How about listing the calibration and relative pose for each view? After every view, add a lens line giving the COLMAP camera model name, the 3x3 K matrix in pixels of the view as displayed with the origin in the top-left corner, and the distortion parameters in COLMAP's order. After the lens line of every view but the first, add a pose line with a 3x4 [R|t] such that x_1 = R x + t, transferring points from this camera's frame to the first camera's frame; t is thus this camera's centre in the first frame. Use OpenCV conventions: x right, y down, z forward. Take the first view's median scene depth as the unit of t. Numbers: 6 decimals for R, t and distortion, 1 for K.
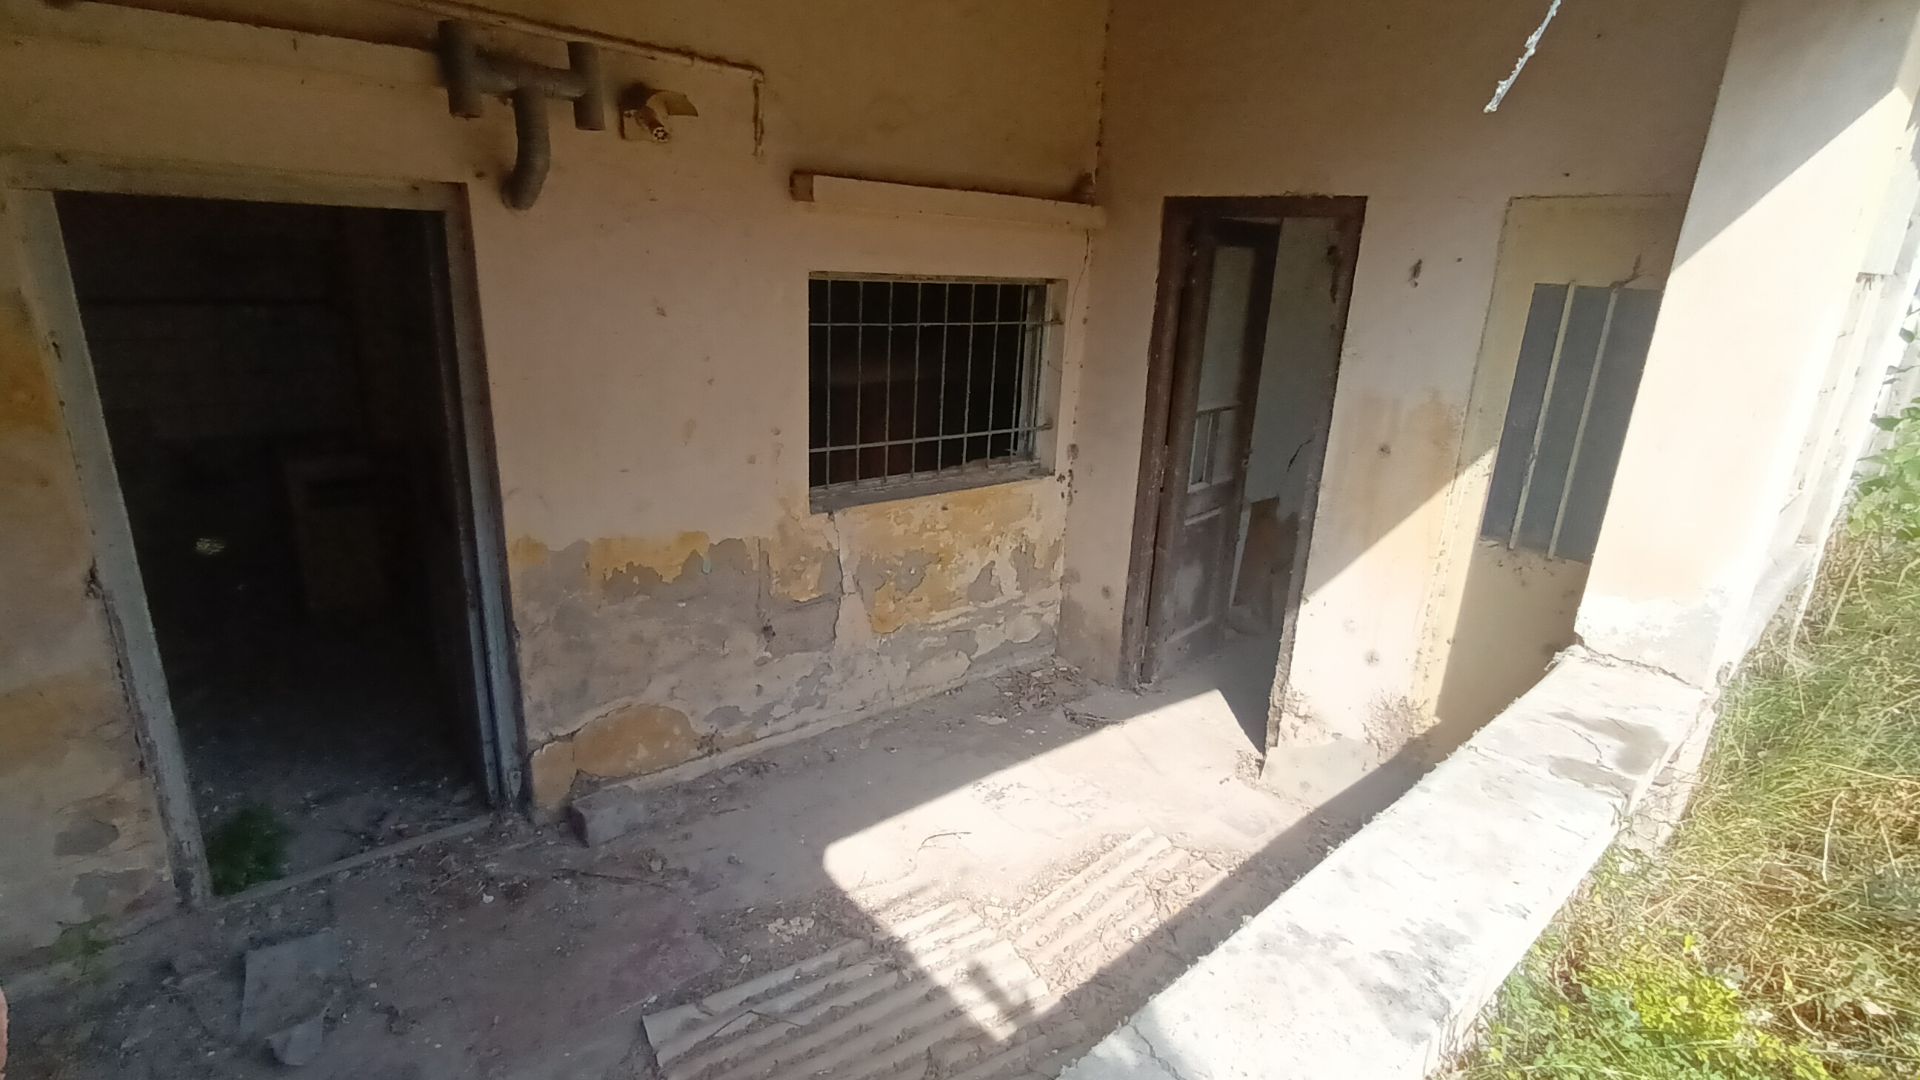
lens RADIAL K [[948.7, 0, 963.2], [0, 948.7, 540.7], [0, 0, 1]] dist [0.001148, 0.000017]
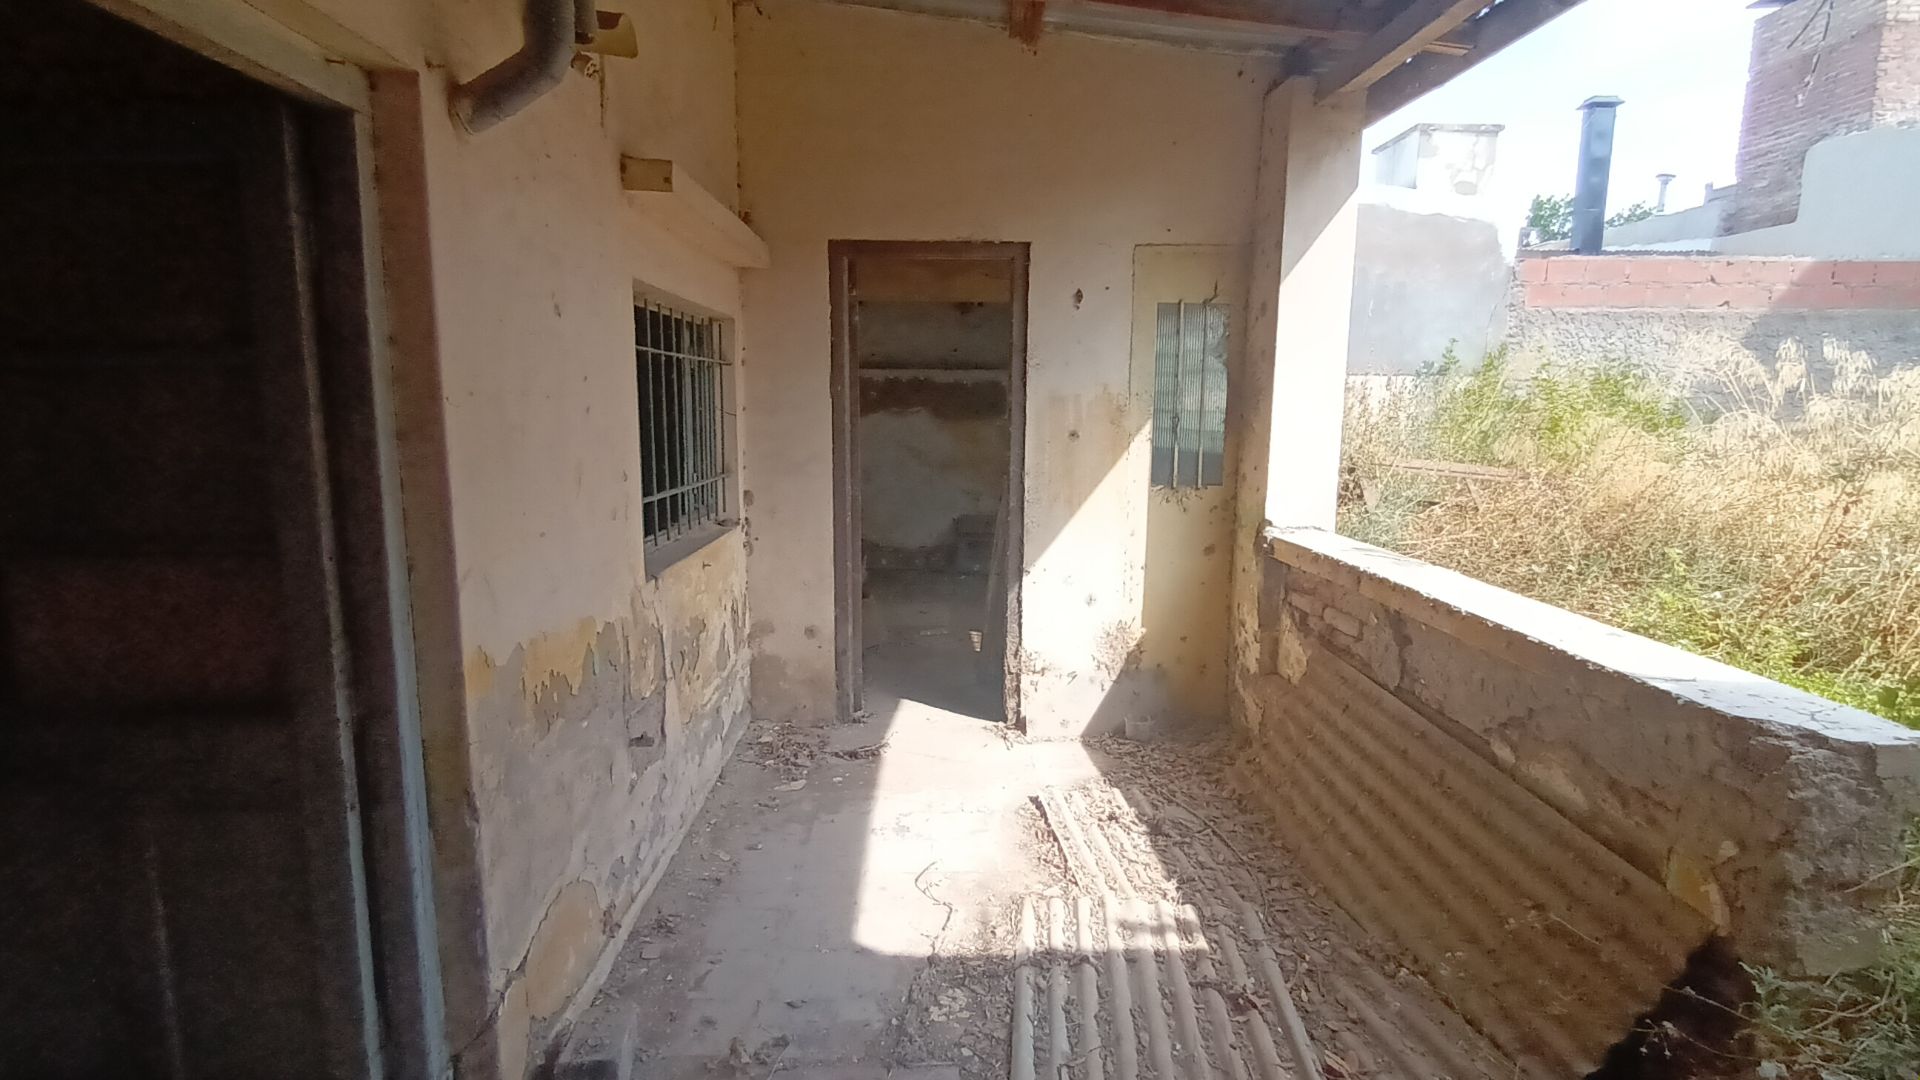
lens RADIAL K [[948.7, 0, 963.2], [0, 948.7, 540.7], [0, 0, 1]] dist [0.001148, 0.000017]
pose [[0.618613, -0.159089, 0.769421, -0.598002], [0.255203, 0.966873, -0.005267, 0.010124], [-0.743094, 0.199617, 0.638721, 0.287544]]
